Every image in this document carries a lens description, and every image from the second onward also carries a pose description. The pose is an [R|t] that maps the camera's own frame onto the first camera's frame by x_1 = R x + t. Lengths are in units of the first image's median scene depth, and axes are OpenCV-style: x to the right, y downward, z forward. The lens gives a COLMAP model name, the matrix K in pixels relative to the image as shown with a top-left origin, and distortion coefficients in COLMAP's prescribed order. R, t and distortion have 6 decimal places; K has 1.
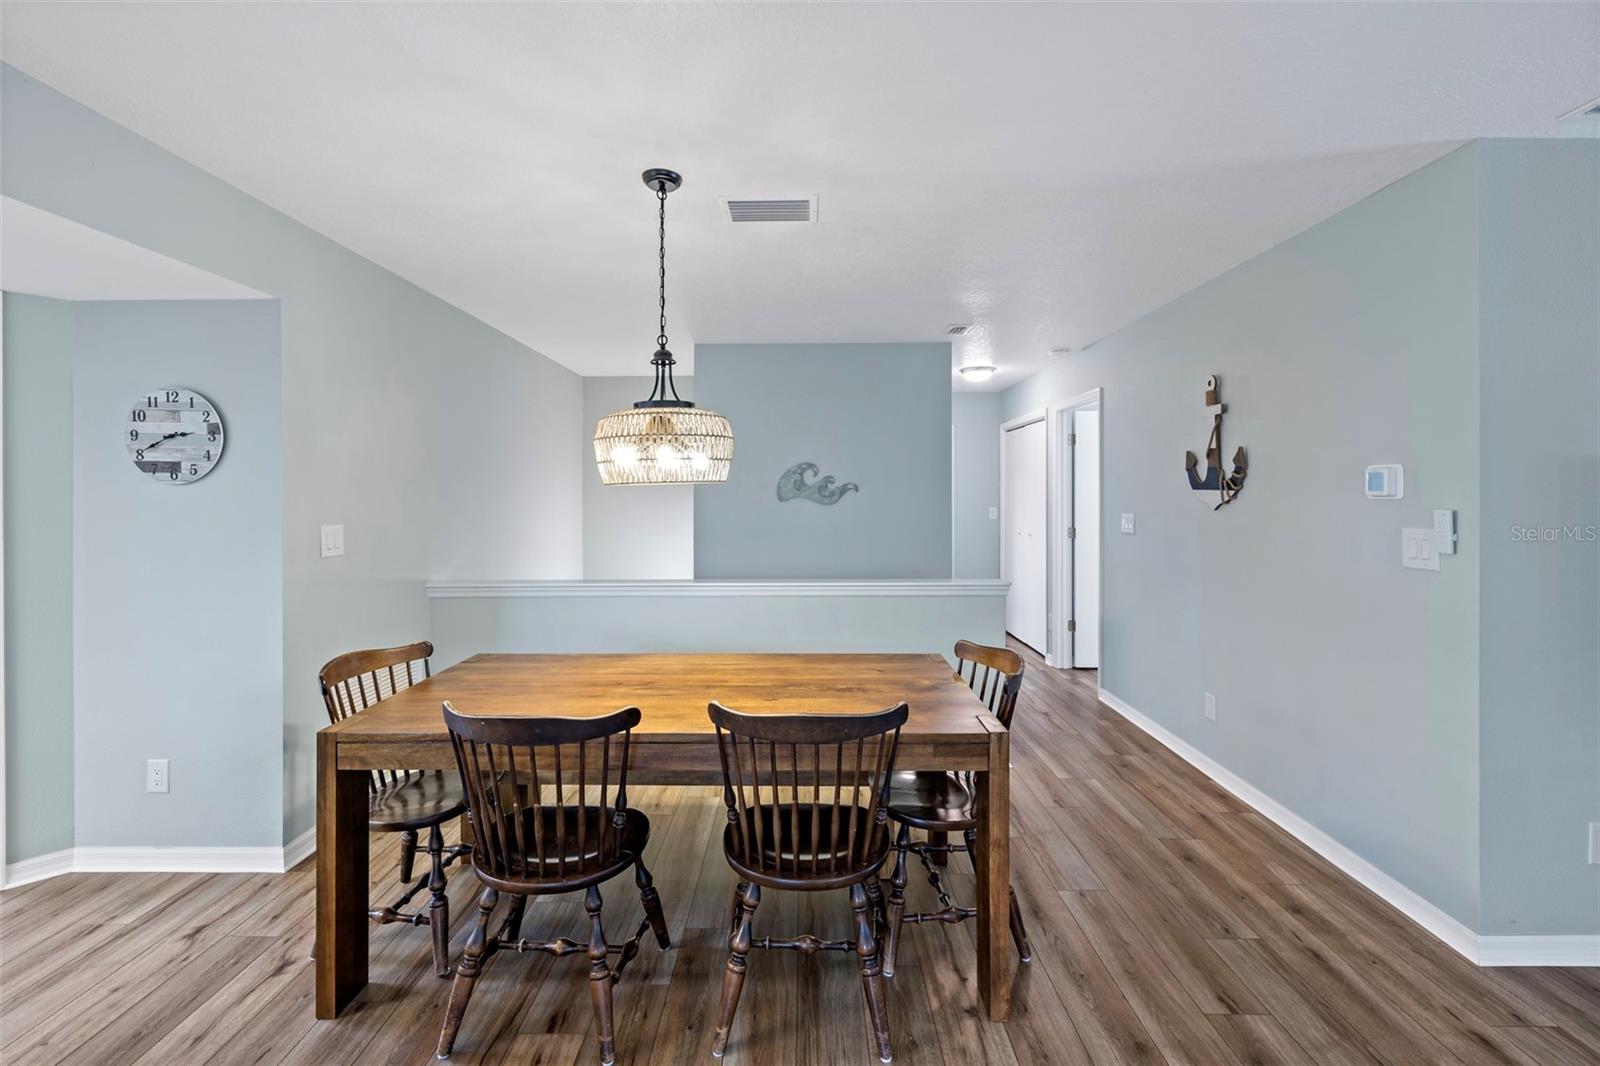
lens RADIAL K [[689.5, 0, 797.1], [0, 689.5, 491.7], [0, 0, 1]] dist [-0.001174, 0.000191]
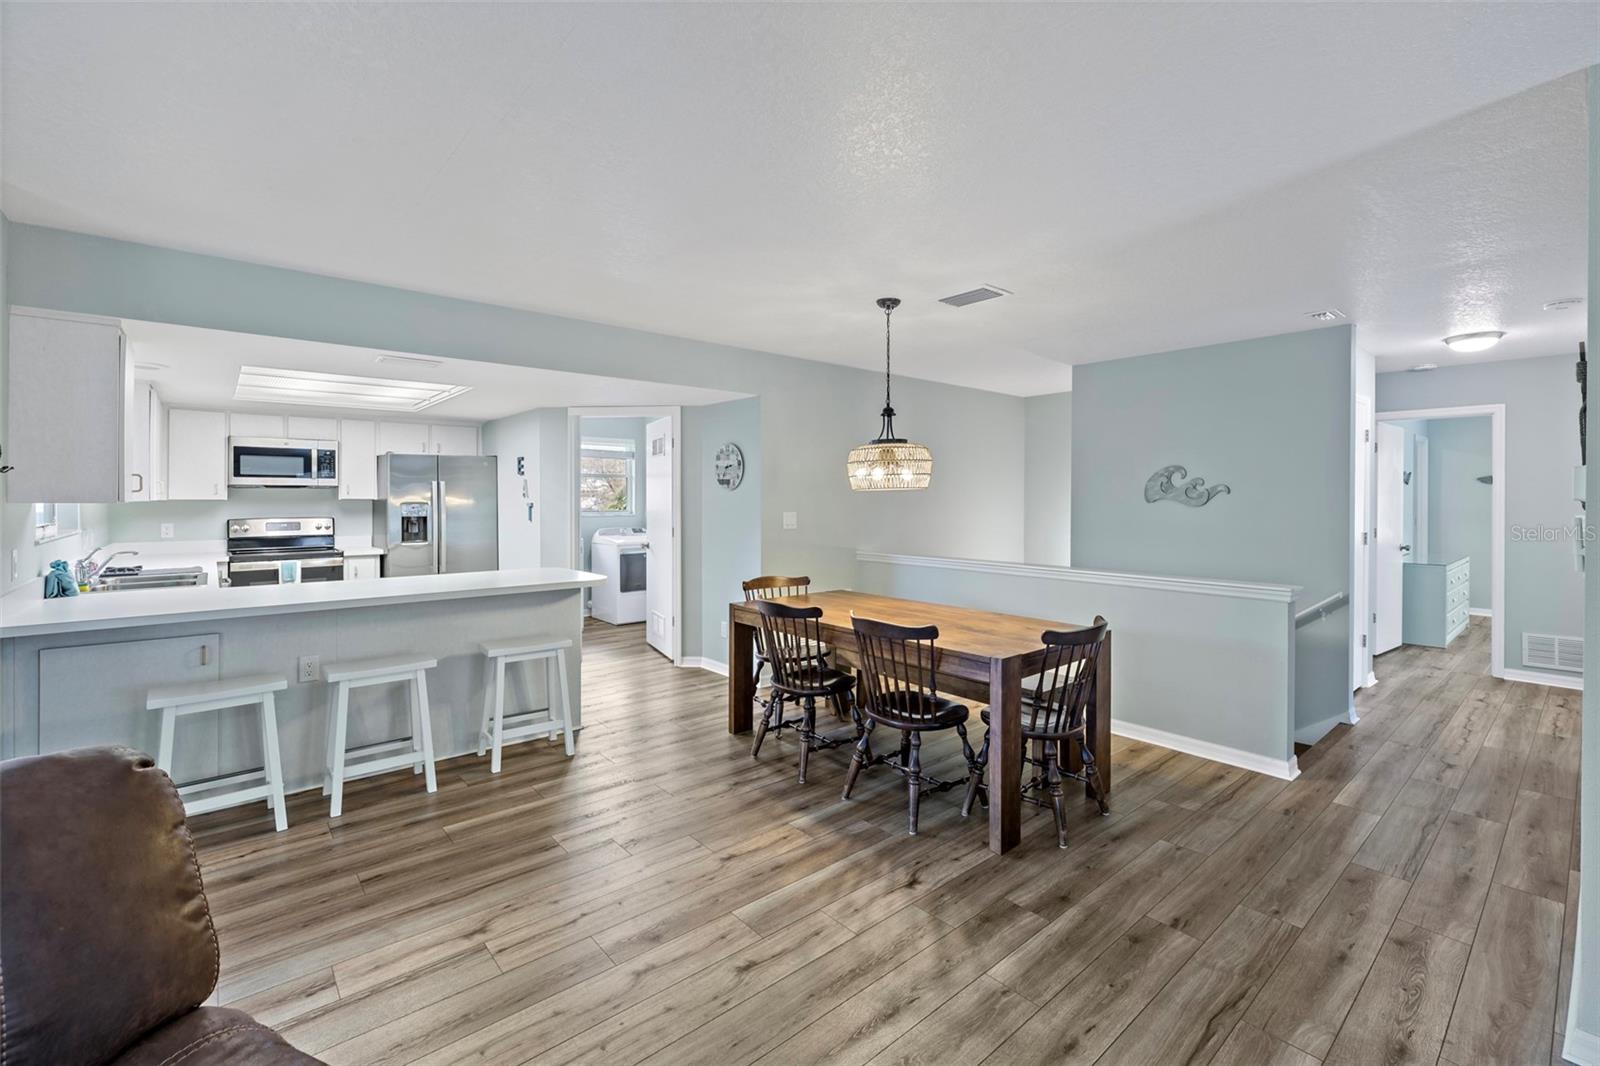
lens RADIAL K [[689.5, 0, 797.1], [0, 689.5, 491.7], [0, 0, 1]] dist [-0.001174, 0.000191]
pose [[0.658451, 0.000439, -0.752624, 0.795643], [0.000559, 0.999999, 0.001073, -0.008285], [0.752624, -0.001128, 0.658450, -0.210913]]
